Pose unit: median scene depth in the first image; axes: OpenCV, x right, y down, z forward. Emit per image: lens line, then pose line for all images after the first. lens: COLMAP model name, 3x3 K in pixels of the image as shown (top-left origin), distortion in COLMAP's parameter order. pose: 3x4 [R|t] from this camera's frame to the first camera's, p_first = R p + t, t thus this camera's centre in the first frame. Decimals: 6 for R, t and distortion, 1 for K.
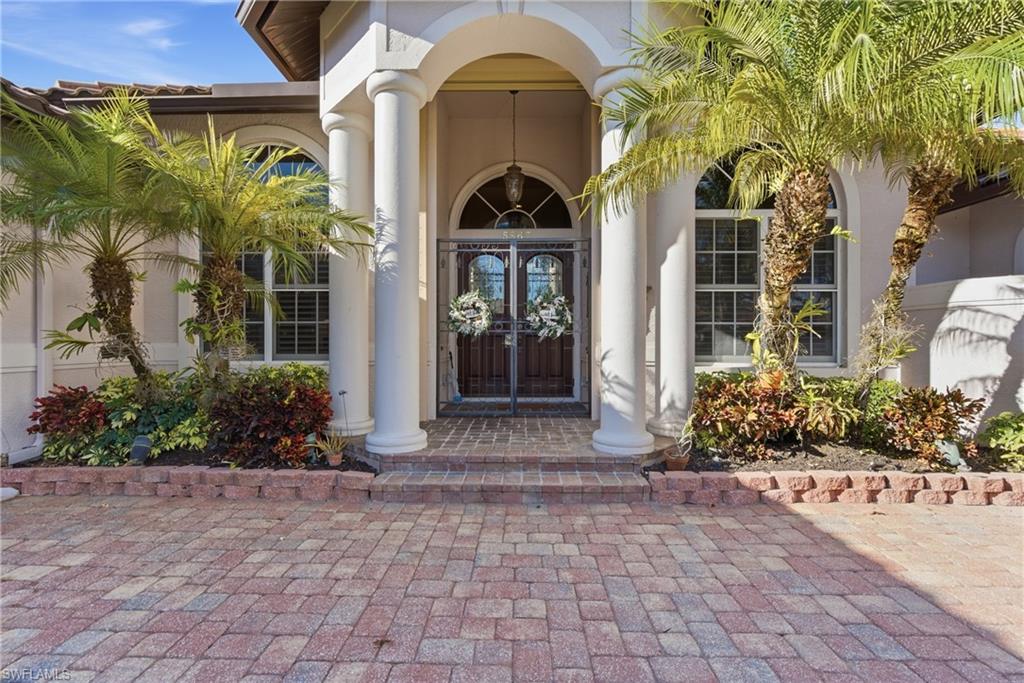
lens RADIAL K [[465.2, 0, 510.3], [0, 465.2, 345.4], [0, 0, 1]] dist [-0.001307, -0.001376]
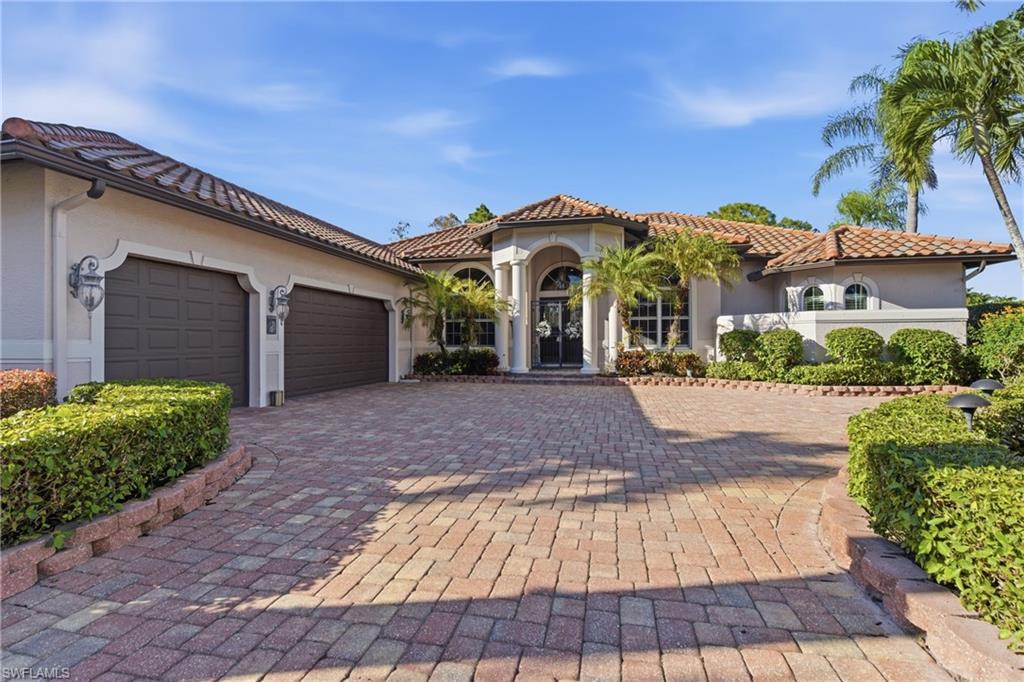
lens RADIAL K [[465.2, 0, 513.3], [0, 465.2, 340.0], [0, 0, 1]] dist [-0.001307, -0.001376]
pose [[0.981955, -0.007162, -0.188981, 0.302585], [0.005164, 0.999925, -0.011060, 0.025353], [0.189046, 0.009885, 0.981918, -2.027789]]
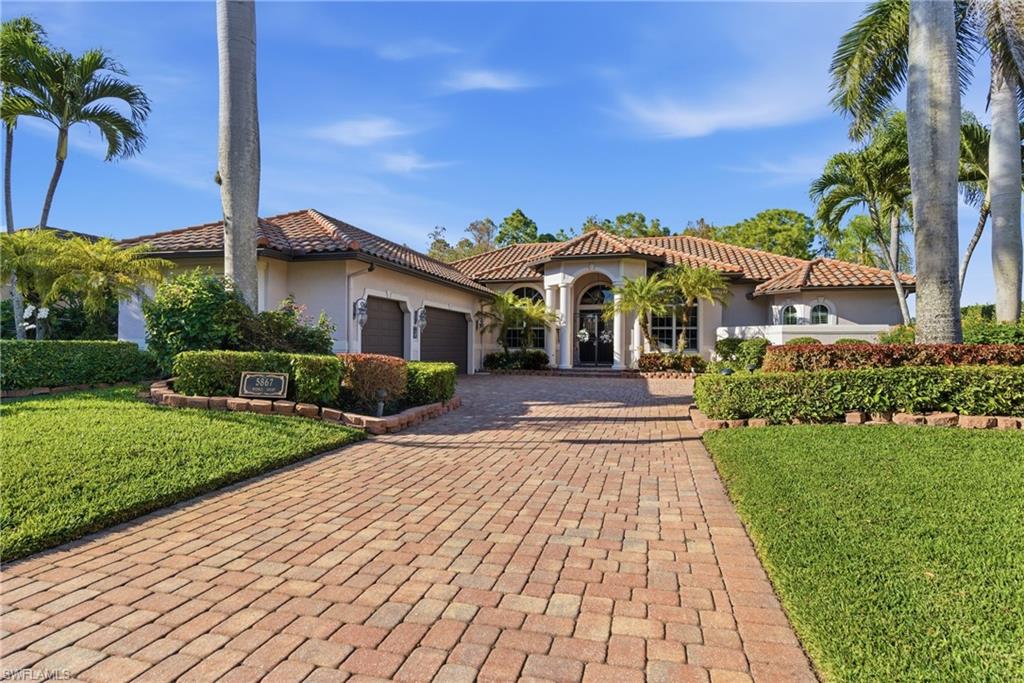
lens RADIAL K [[516.1, 0, 511.5], [0, 516.1, 349.2], [0, 0, 1]] dist [0.002095, 0.000470]
pose [[0.969675, 0.005673, -0.244332, 0.405877], [-0.006462, 0.999976, -0.002430, 0.050935], [0.244313, 0.003935, 0.969689, -3.446211]]
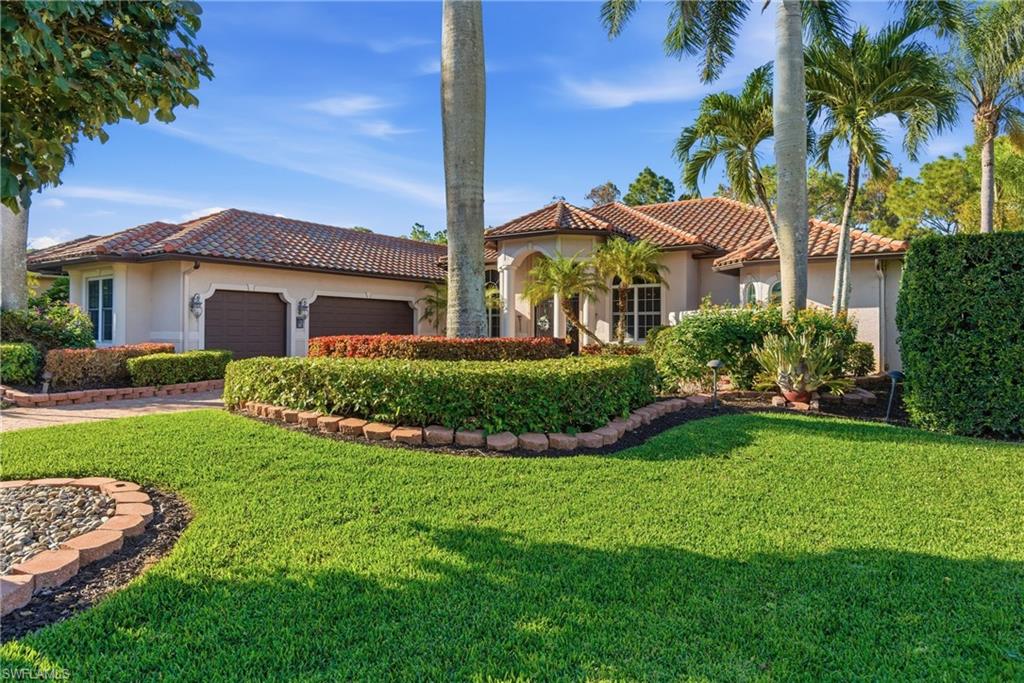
lens RADIAL K [[621.2, 0, 518.9], [0, 621.2, 334.7], [0, 0, 1]] dist [-0.000909, -0.001867]
pose [[0.828250, 0.004294, -0.560342, 2.485400], [-0.007411, 0.999967, -0.003291, 0.022272], [0.560310, 0.006879, 0.828255, -2.951737]]
